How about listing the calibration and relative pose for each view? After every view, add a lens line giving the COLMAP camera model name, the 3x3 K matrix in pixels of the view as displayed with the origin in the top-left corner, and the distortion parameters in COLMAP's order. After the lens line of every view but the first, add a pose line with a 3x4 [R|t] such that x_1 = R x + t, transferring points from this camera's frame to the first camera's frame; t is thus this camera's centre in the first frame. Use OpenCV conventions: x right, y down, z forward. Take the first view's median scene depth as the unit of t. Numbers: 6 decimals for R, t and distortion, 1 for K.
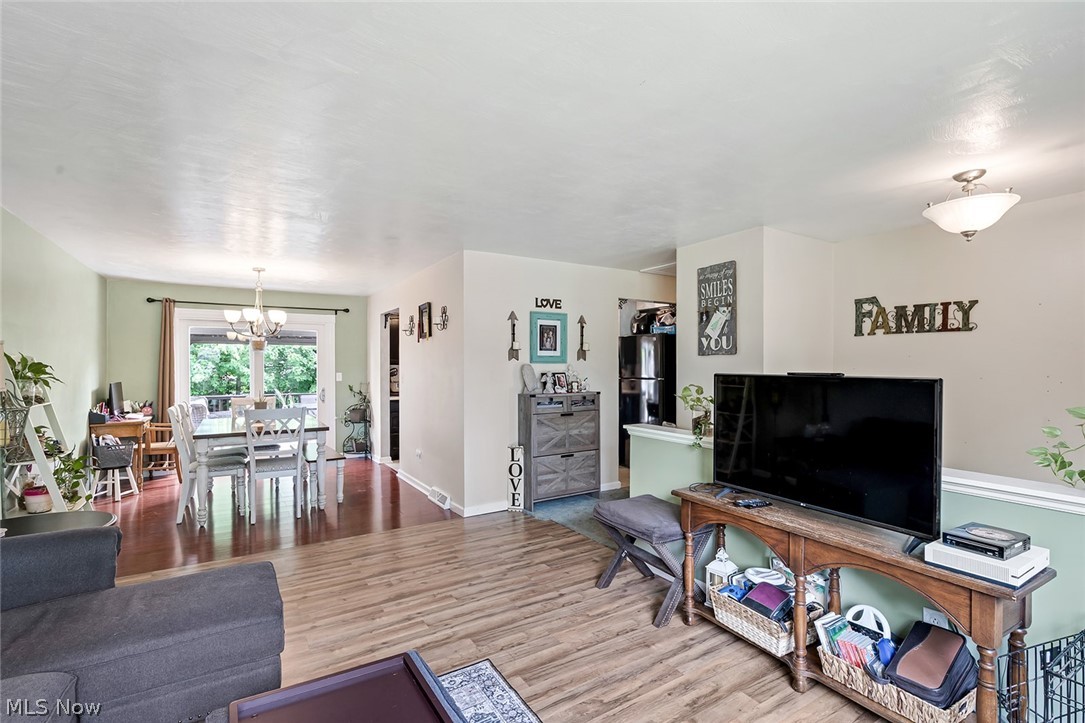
lens RADIAL K [[505.9, 0, 543.4], [0, 505.9, 365.5], [0, 0, 1]] dist [-0.004125, -0.000132]
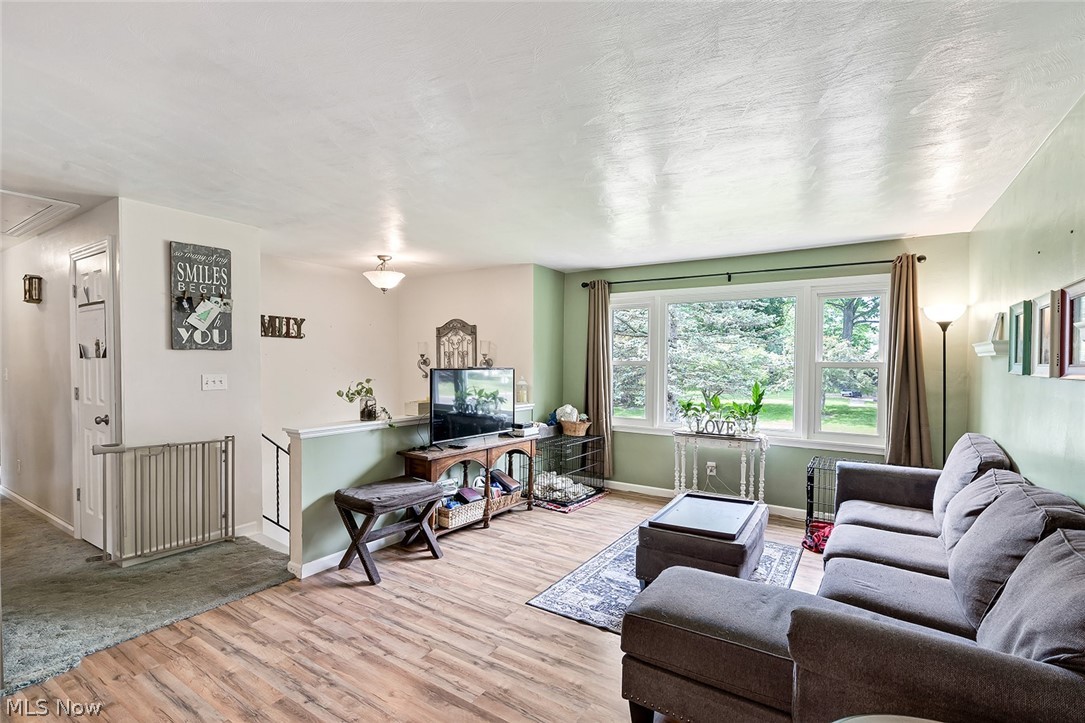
lens RADIAL K [[498.3, 0, 541.2], [0, 498.3, 359.3], [0, 0, 1]] dist [-0.005644, 0.000346]
pose [[-0.421689, 0.003256, 0.906735, -0.764103], [-0.002315, 0.999986, -0.004667, -0.001337], [-0.906737, -0.004067, -0.421676, 0.926606]]
